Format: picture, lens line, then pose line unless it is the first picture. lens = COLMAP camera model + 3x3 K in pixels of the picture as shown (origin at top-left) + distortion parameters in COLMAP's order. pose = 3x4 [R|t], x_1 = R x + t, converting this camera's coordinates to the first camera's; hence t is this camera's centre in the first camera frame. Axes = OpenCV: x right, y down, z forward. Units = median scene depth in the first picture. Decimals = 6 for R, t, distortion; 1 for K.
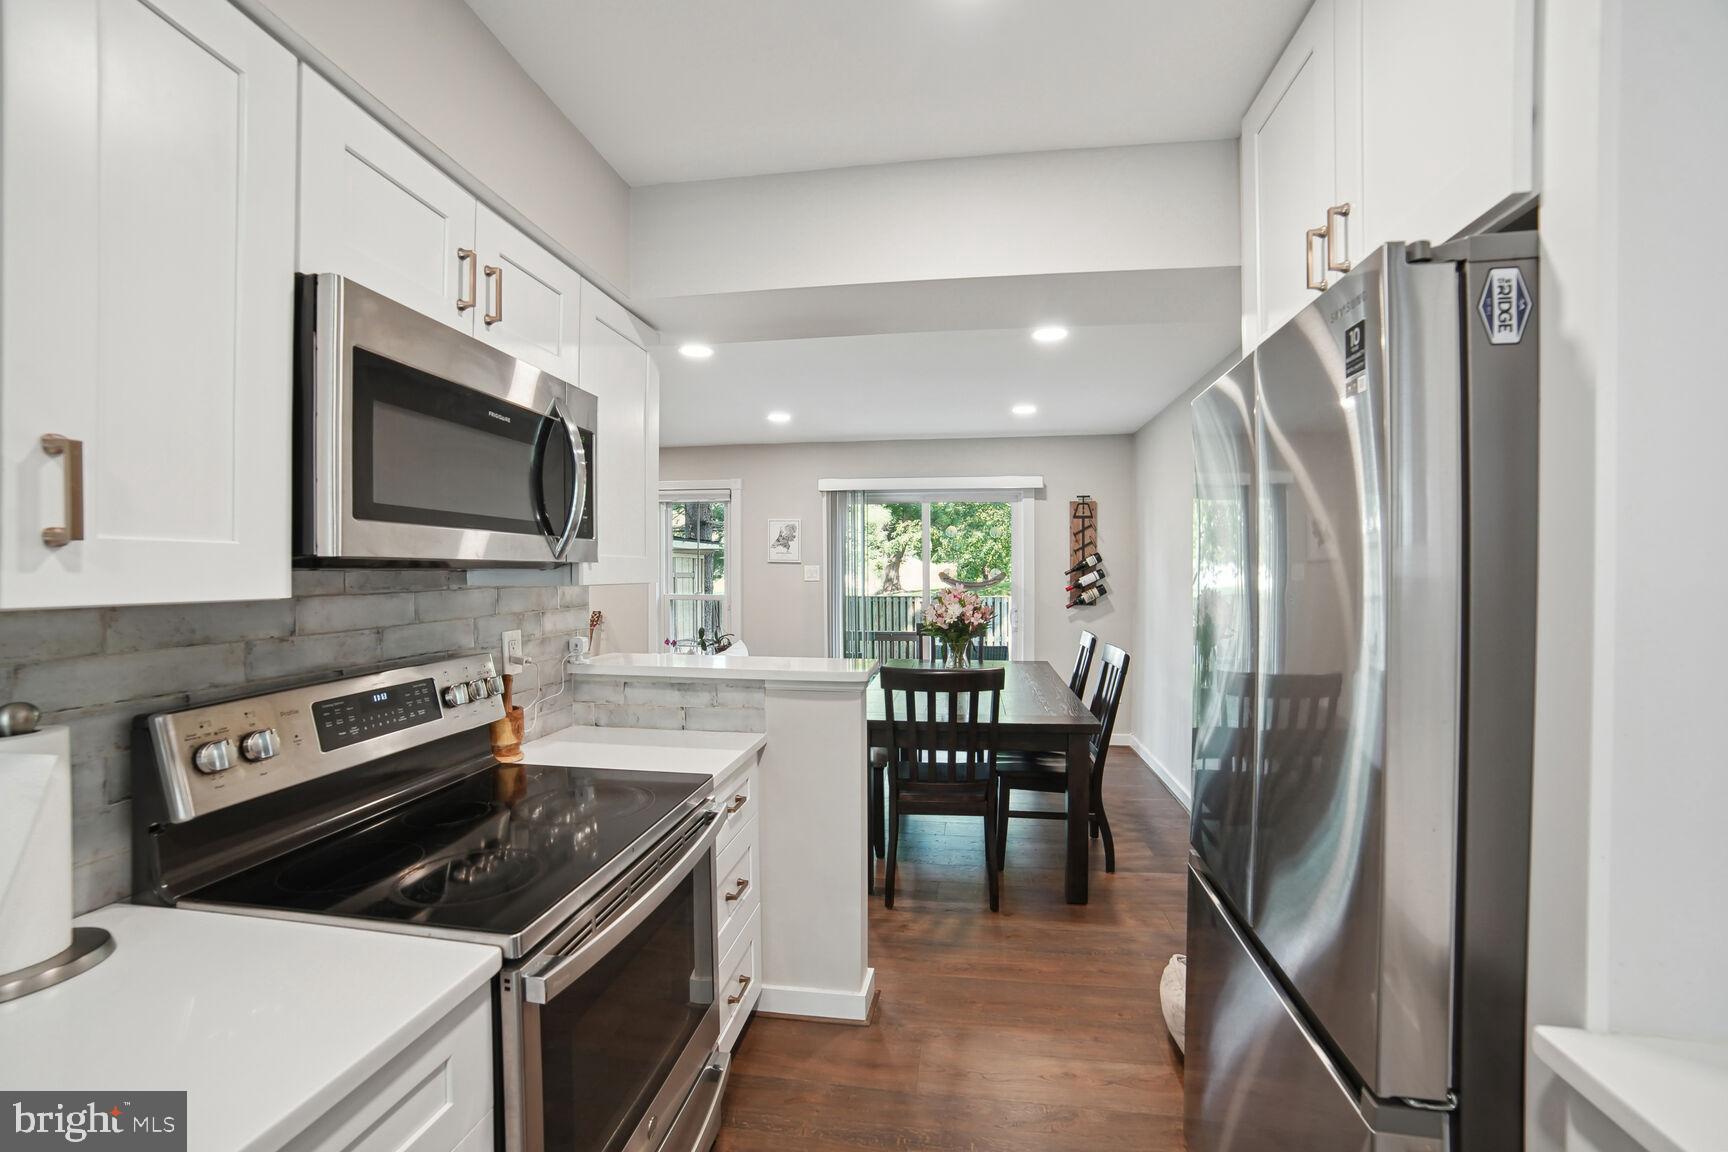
lens RADIAL K [[688.6, 0, 865.6], [0, 688.6, 585.0], [0, 0, 1]] dist [-0.041035, 0.021424]
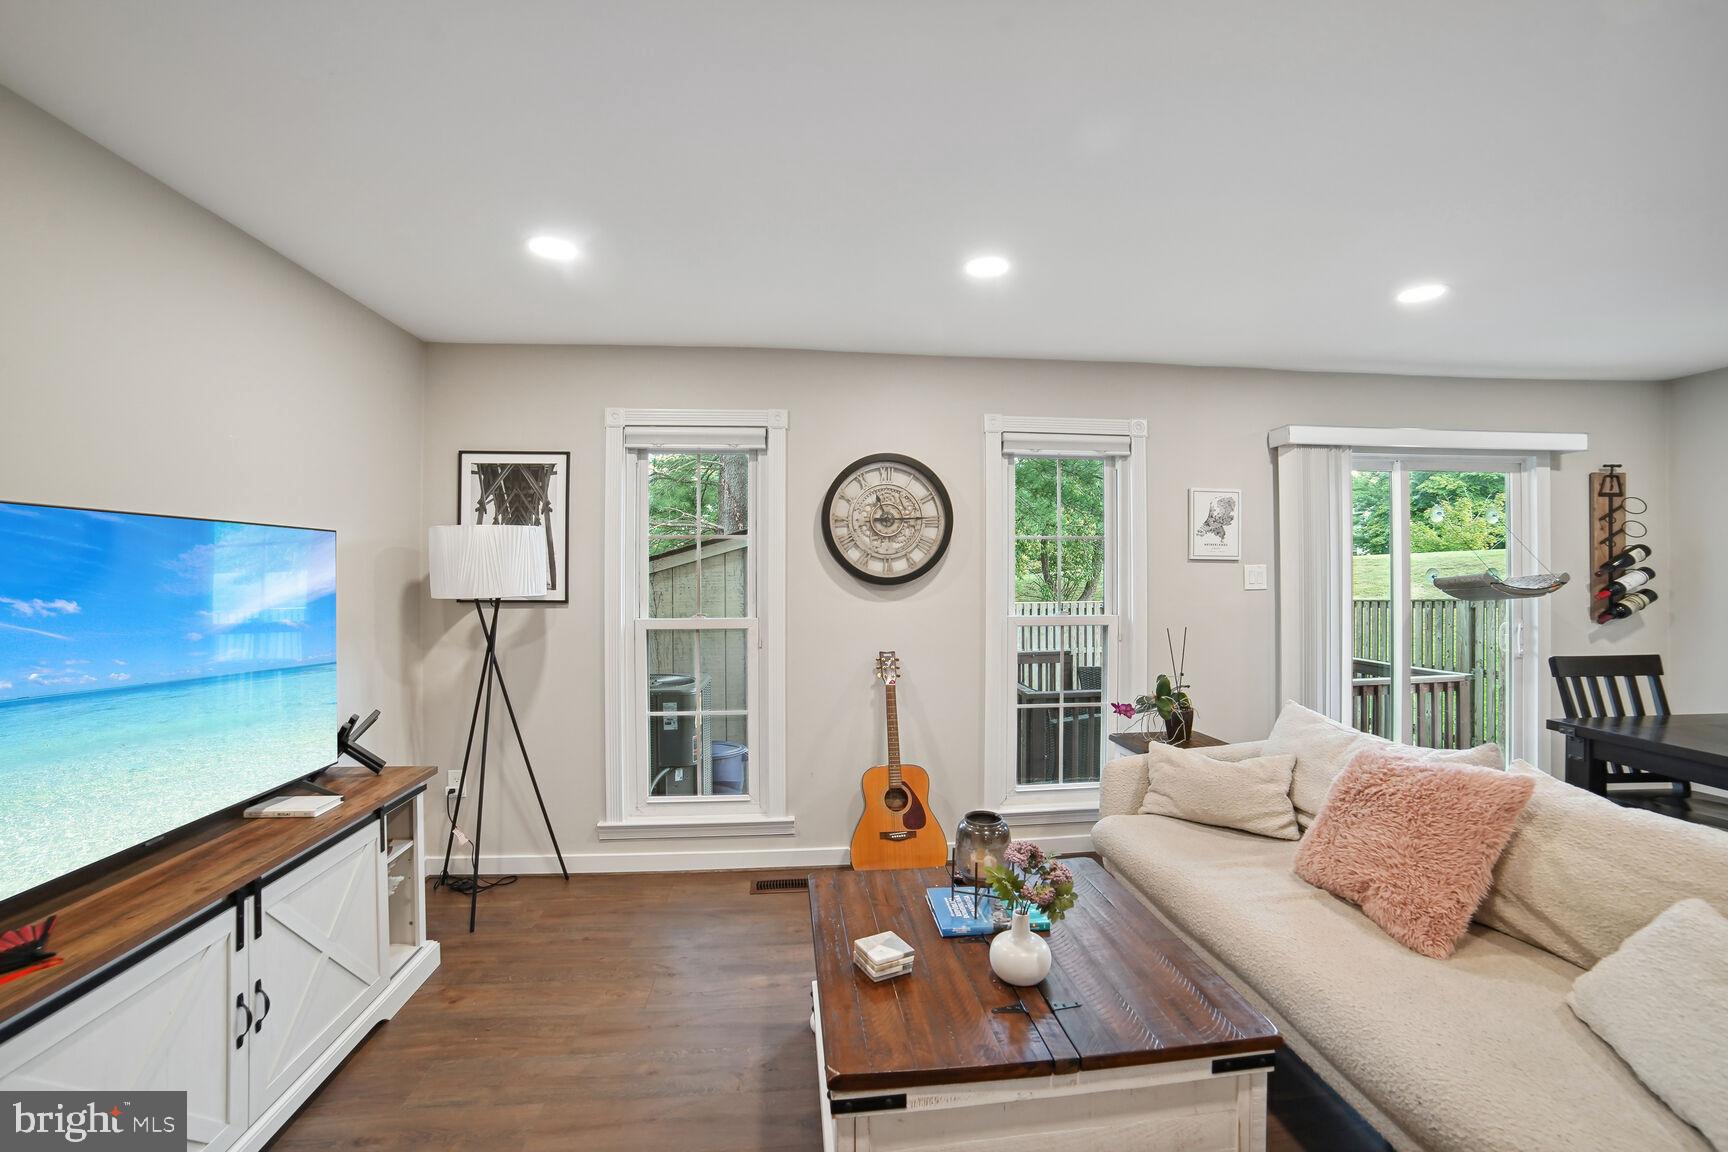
lens RADIAL K [[688.6, 0, 865.6], [0, 688.6, 585.0], [0, 0, 1]] dist [-0.041035, 0.021424]
pose [[0.963970, -0.011275, 0.265773, -0.616251], [0.014090, 0.999863, -0.008690, -0.010004], [-0.265639, 0.012122, 0.963996, 0.528533]]
